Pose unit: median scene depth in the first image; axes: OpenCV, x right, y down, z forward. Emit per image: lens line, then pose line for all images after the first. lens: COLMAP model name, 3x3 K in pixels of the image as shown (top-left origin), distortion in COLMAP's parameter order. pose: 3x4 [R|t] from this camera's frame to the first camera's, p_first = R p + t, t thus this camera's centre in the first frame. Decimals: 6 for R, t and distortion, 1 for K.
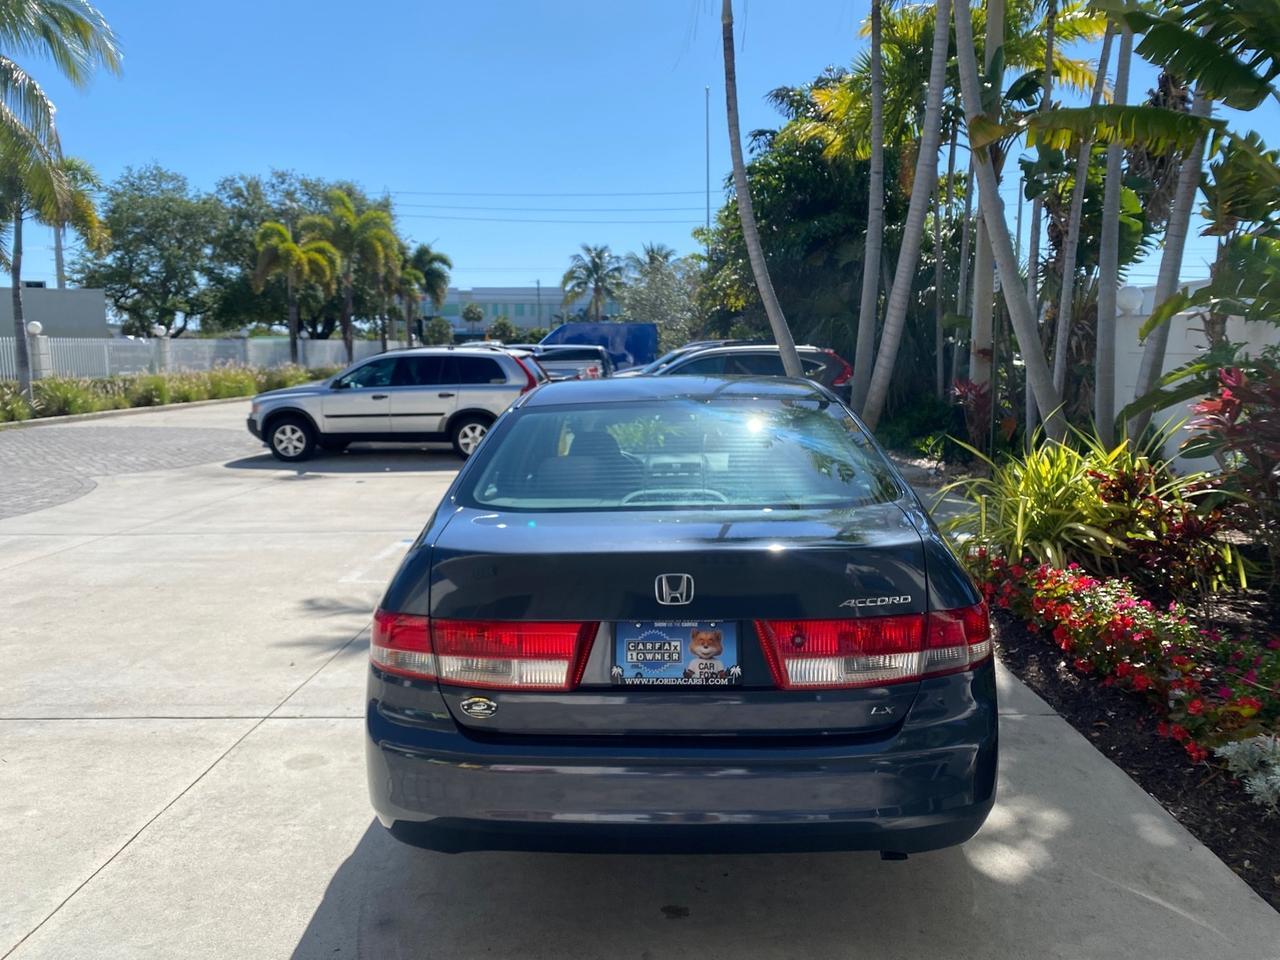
lens RADIAL K [[981.9, 0, 645.1], [0, 981.9, 482.7], [0, 0, 1]] dist [0.032657, -0.035101]
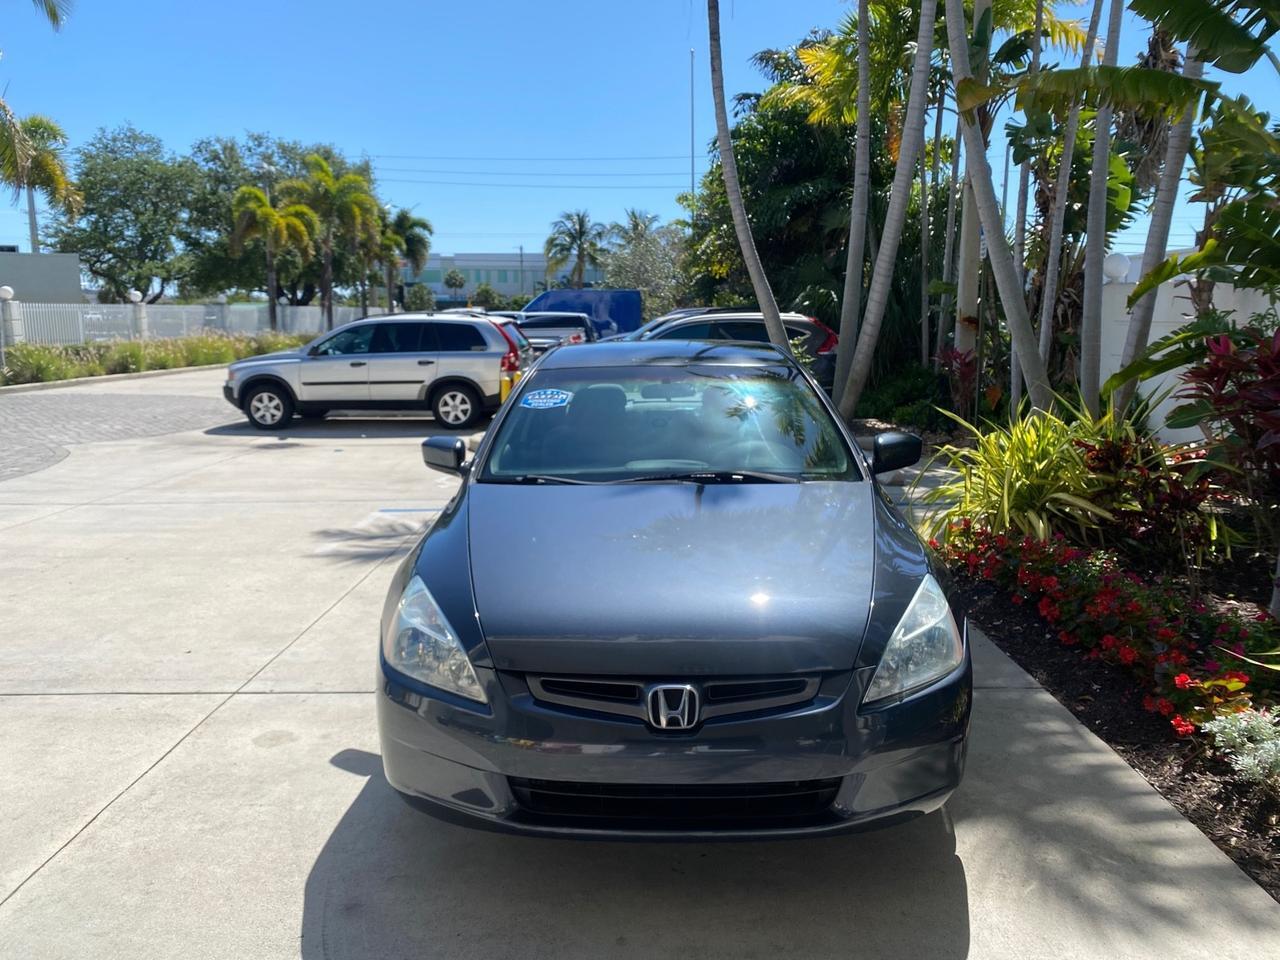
lens RADIAL K [[985.6, 0, 641.8], [0, 985.6, 475.2], [0, 0, 1]] dist [0.021700, -0.010186]
pose [[0.999919, 0.000402, 0.012735, 0.001496], [-0.000711, 0.999705, 0.024259, -0.000340], [-0.012721, -0.024266, 0.999625, 0.005905]]
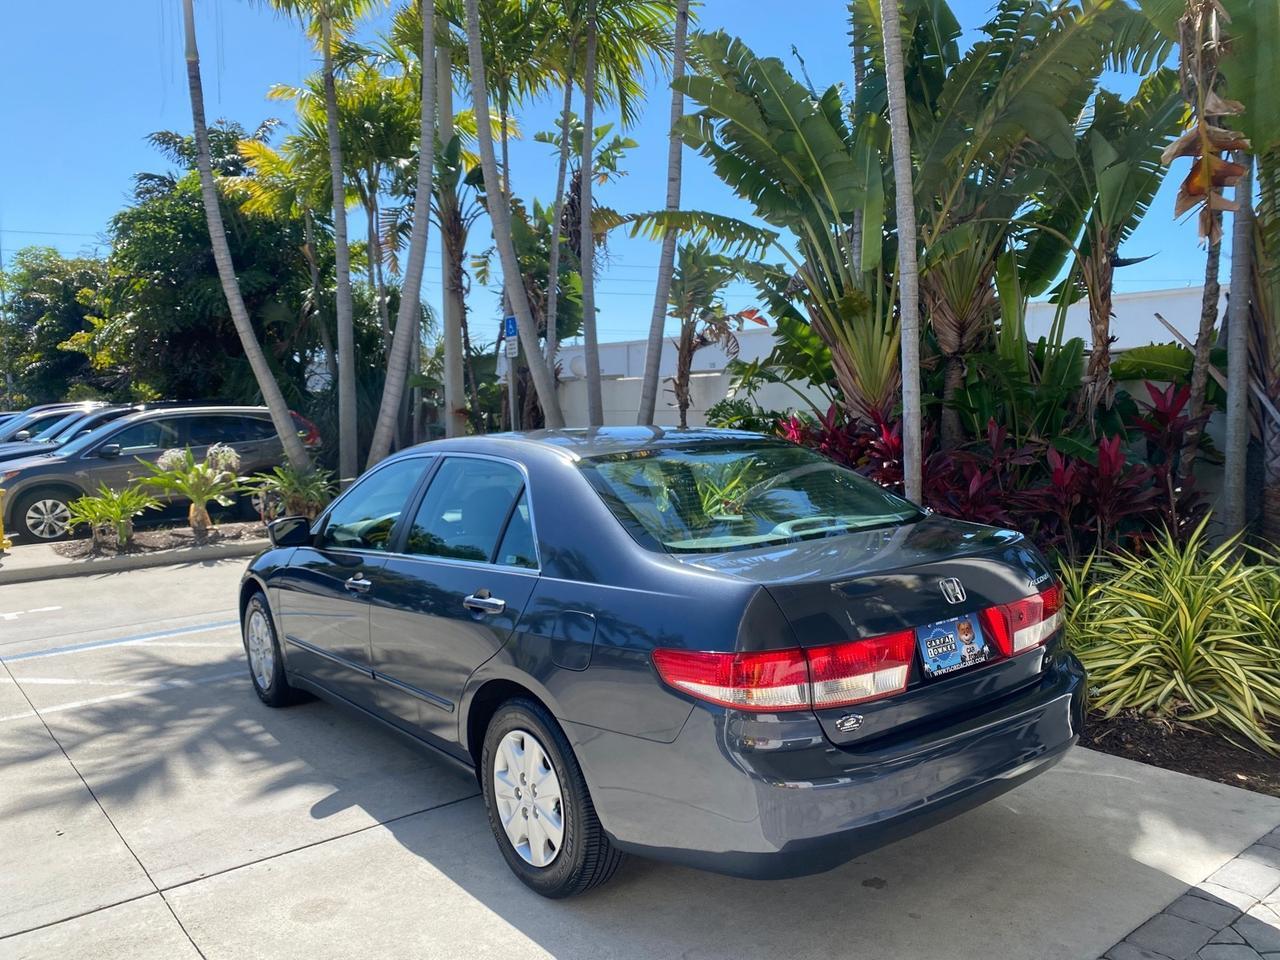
lens RADIAL K [[984.3, 0, 644.0], [0, 984.3, 474.1], [0, 0, 1]] dist [0.023362, -0.010706]
pose [[0.772676, -0.053523, 0.632540, -0.151517], [0.098925, 0.994418, -0.036698, -0.004273], [-0.627045, 0.090930, 0.773658, 0.040228]]
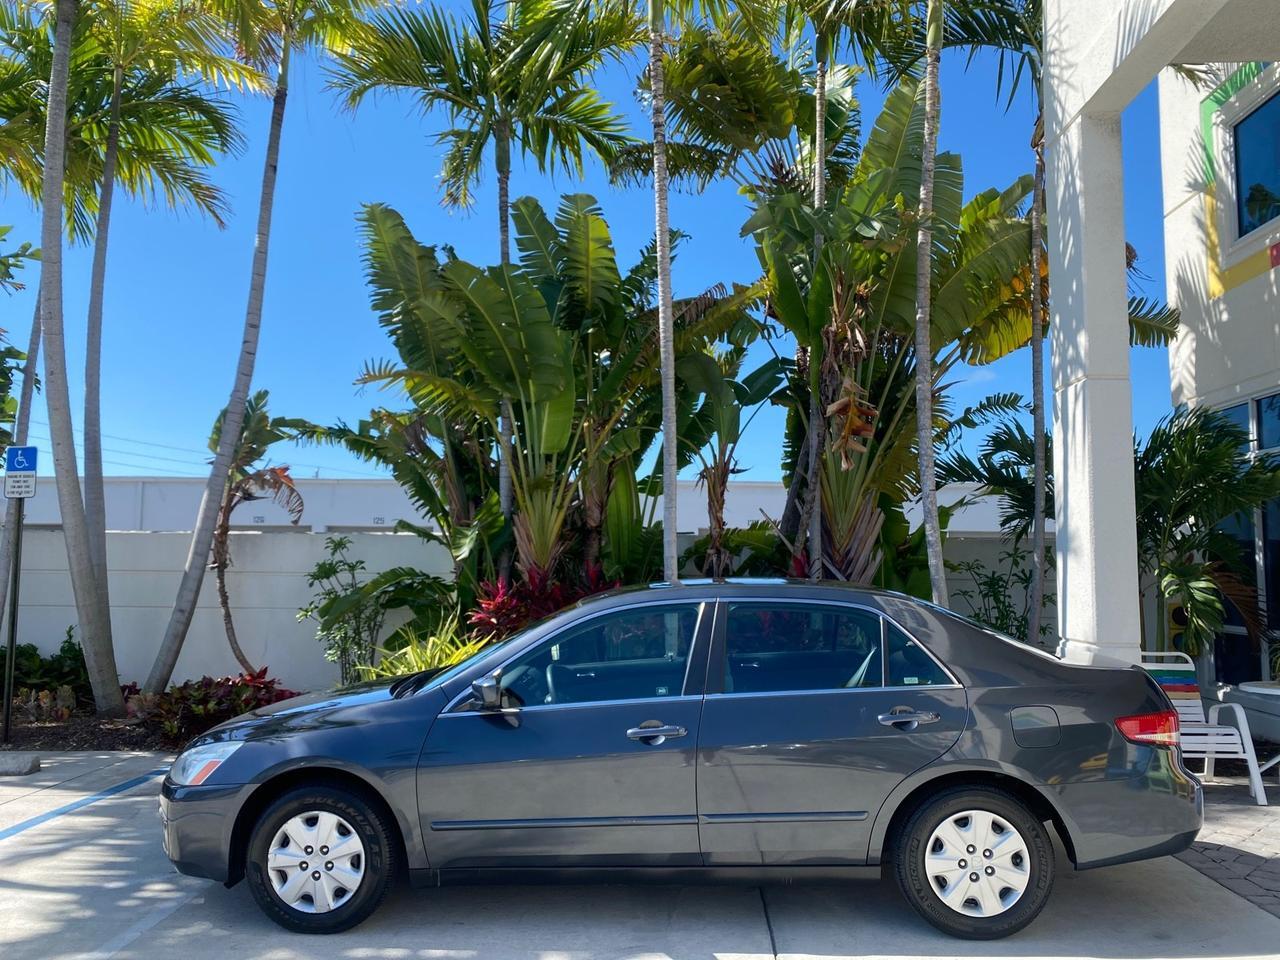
lens RADIAL K [[988.5, 0, 639.0], [0, 988.5, 471.0], [0, 0, 1]] dist [0.018347, -0.005414]
pose [[0.026234, 0.103903, 0.994241, -0.317456], [0.129603, 0.985836, -0.106444, -0.033711], [-0.991219, 0.131649, 0.012397, 0.284695]]
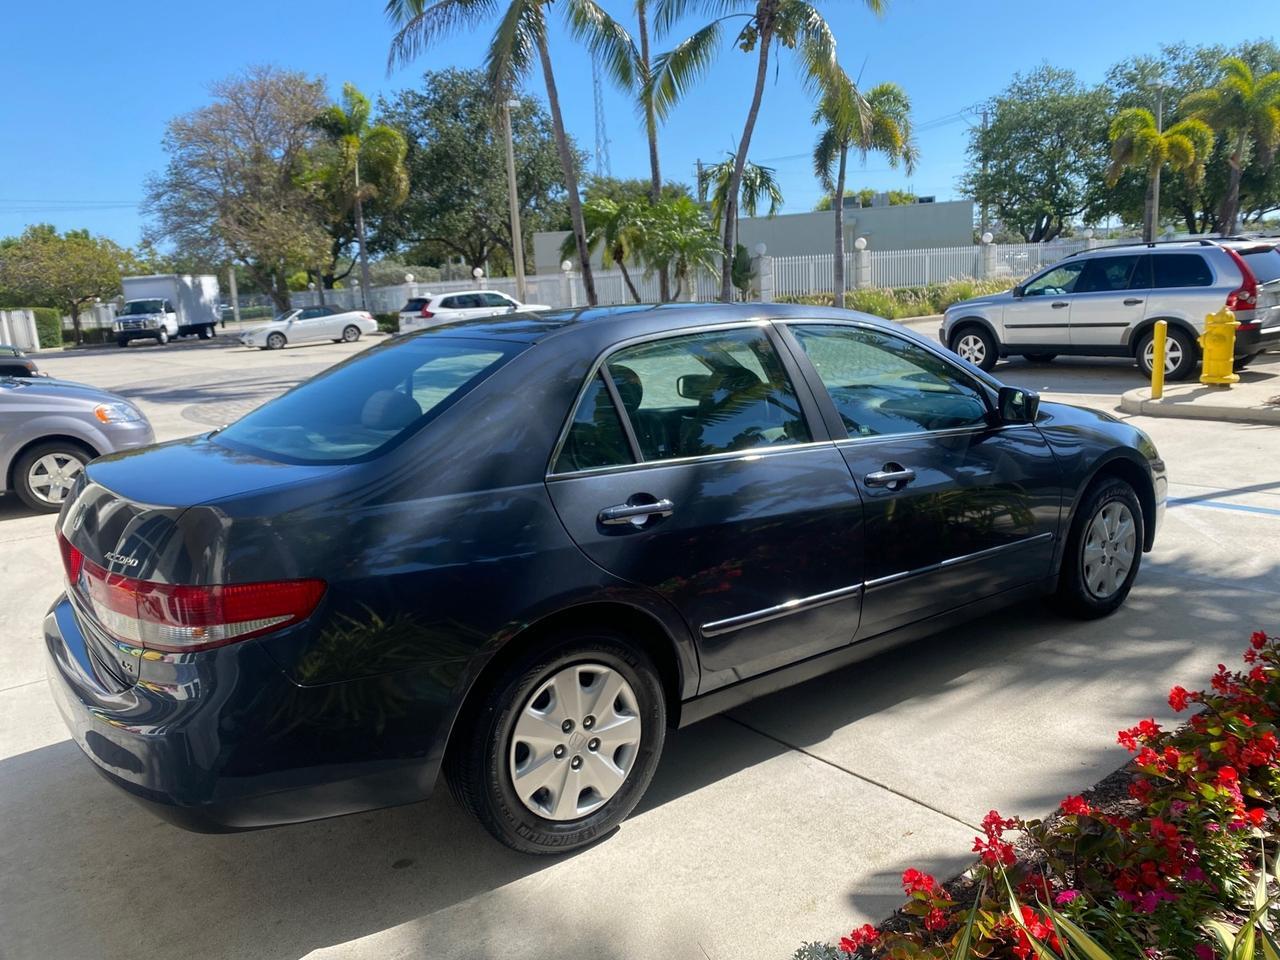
lens RADIAL K [[992.1, 0, 635.9], [0, 992.1, 468.8], [0, 0, 1]] dist [0.016317, -0.007108]
pose [[0.650621, 0.112770, -0.750983, 0.177712], [-0.050288, 0.993140, 0.105565, -0.014136], [0.757736, -0.030917, 0.651829, 0.099033]]
